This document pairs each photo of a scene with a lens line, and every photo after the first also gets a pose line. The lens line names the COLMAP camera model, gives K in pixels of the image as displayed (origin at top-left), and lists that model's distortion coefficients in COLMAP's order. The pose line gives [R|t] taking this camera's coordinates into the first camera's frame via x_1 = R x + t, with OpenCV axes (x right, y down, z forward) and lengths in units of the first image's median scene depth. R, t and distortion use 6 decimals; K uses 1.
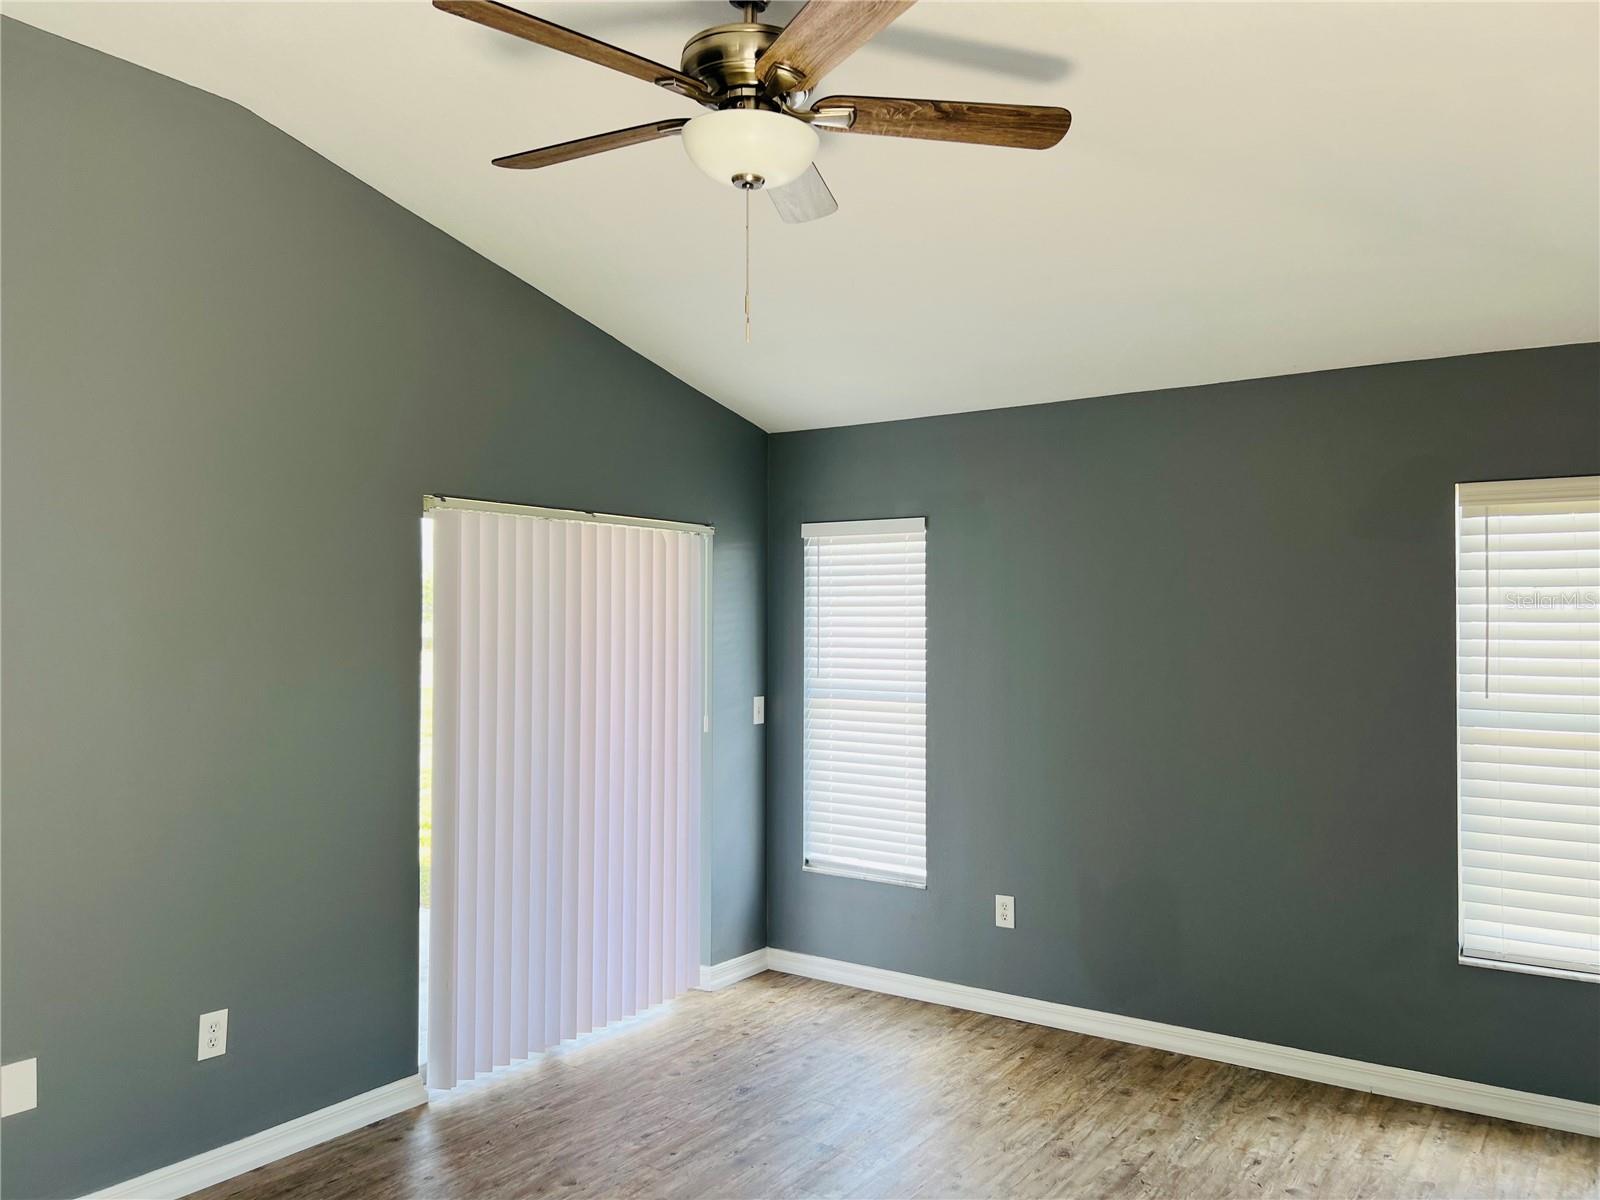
lens RADIAL K [[1217.9, 0, 800.0], [0, 1217.9, 600.0], [0, 0, 1]] dist [0.080340, -0.104017]
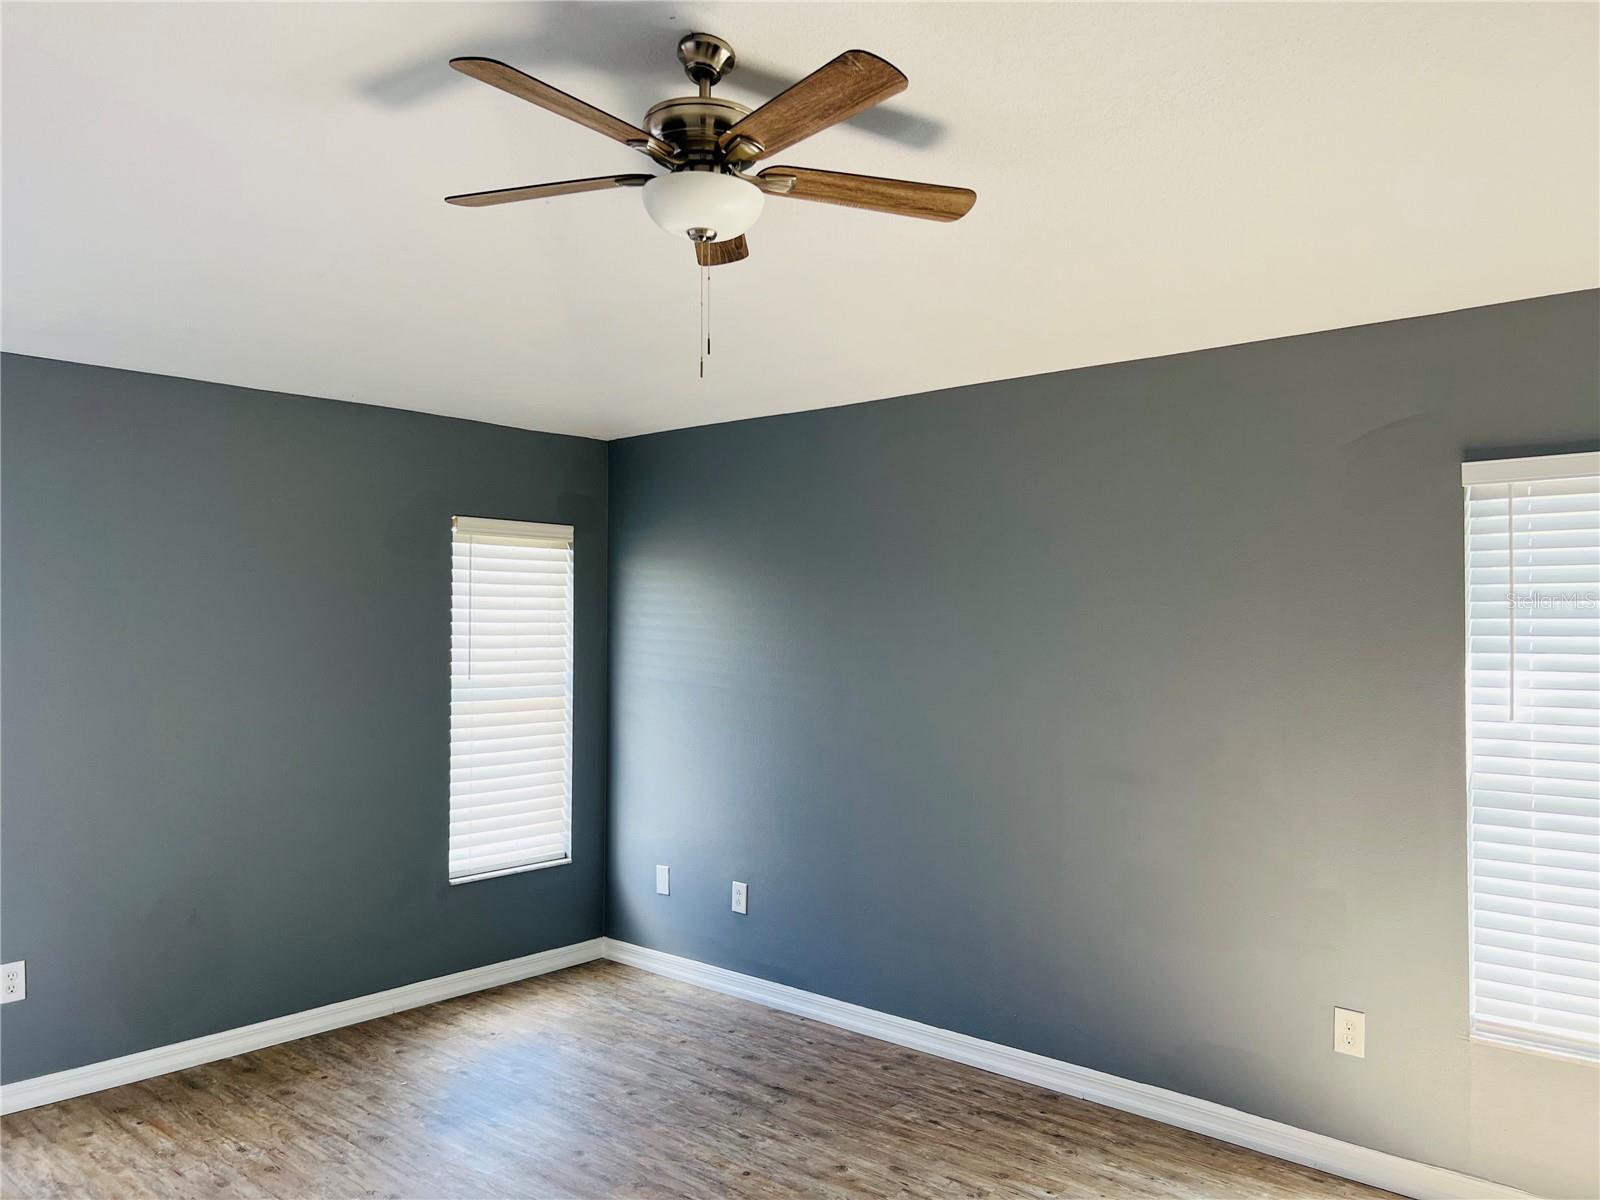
lens RADIAL K [[1217.9, 0, 800.0], [0, 1217.9, 600.0], [0, 0, 1]] dist [0.080340, -0.104017]
pose [[0.101165, 0.021222, 0.994643, -0.709630], [-0.023556, 0.999543, -0.018931, 0.010717], [-0.994591, -0.021514, 0.101619, 0.503219]]
